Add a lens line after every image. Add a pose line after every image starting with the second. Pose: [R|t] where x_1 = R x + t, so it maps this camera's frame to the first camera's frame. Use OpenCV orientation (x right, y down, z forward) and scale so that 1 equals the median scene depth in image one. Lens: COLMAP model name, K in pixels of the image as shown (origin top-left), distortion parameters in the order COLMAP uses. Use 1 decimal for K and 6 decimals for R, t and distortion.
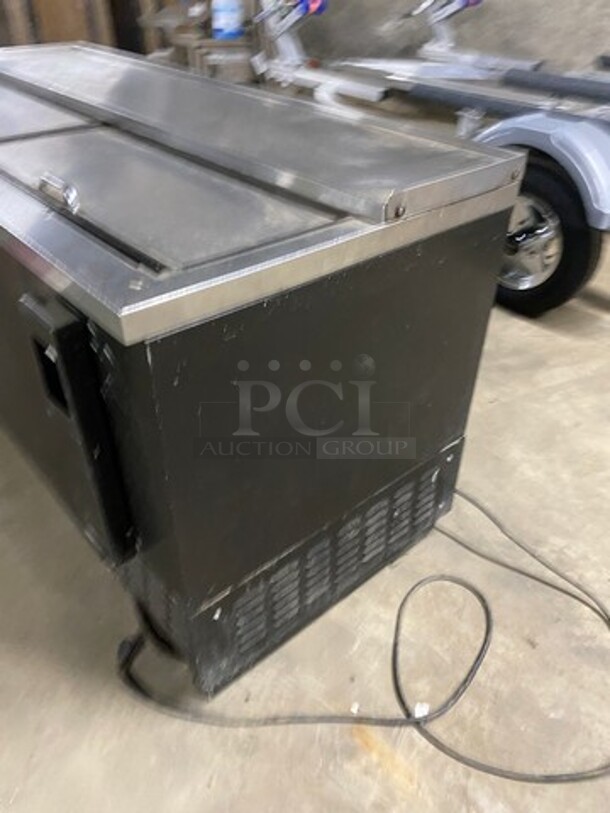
lens RADIAL K [[614.5, 0, 305.0], [0, 614.5, 406.5], [0, 0, 1]] dist [-0.006380, -0.001682]
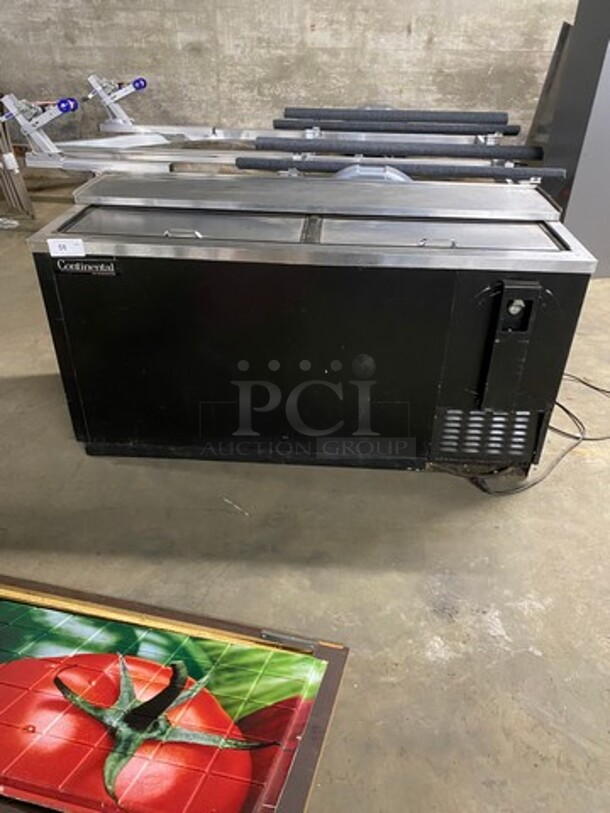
lens RADIAL K [[614.5, 0, 305.0], [0, 614.5, 406.5], [0, 0, 1]] dist [-0.006380, -0.001682]
pose [[0.689141, -0.390492, 0.610410, -1.552560], [0.427330, 0.899314, 0.092863, -0.167988], [-0.585212, 0.196850, 0.786624, -0.109582]]
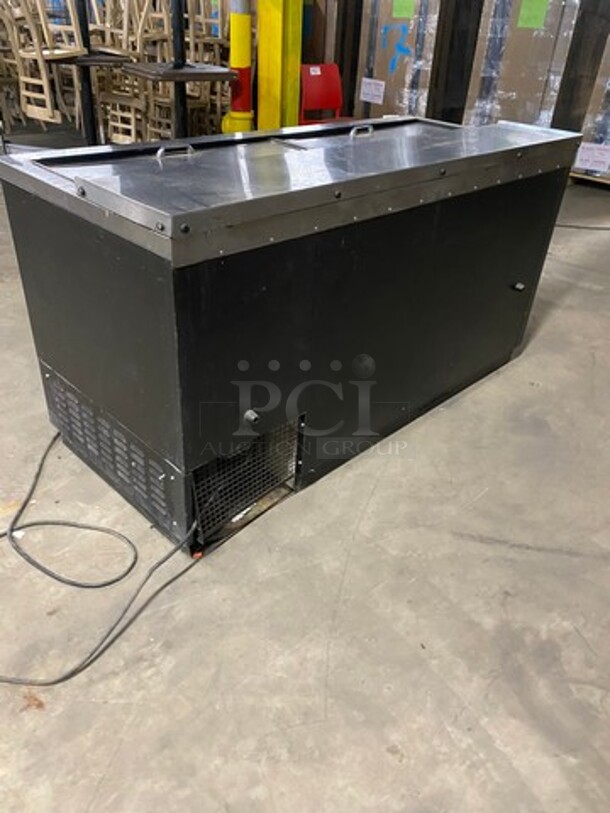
lens RADIAL K [[614.5, 0, 305.0], [0, 614.5, 406.5], [0, 0, 1]] dist [-0.006380, -0.001682]
pose [[0.094353, 0.550503, -0.829484, 1.135380], [-0.655911, 0.661171, 0.364189, -0.567180], [0.748918, 0.509705, 0.423465, 0.688897]]
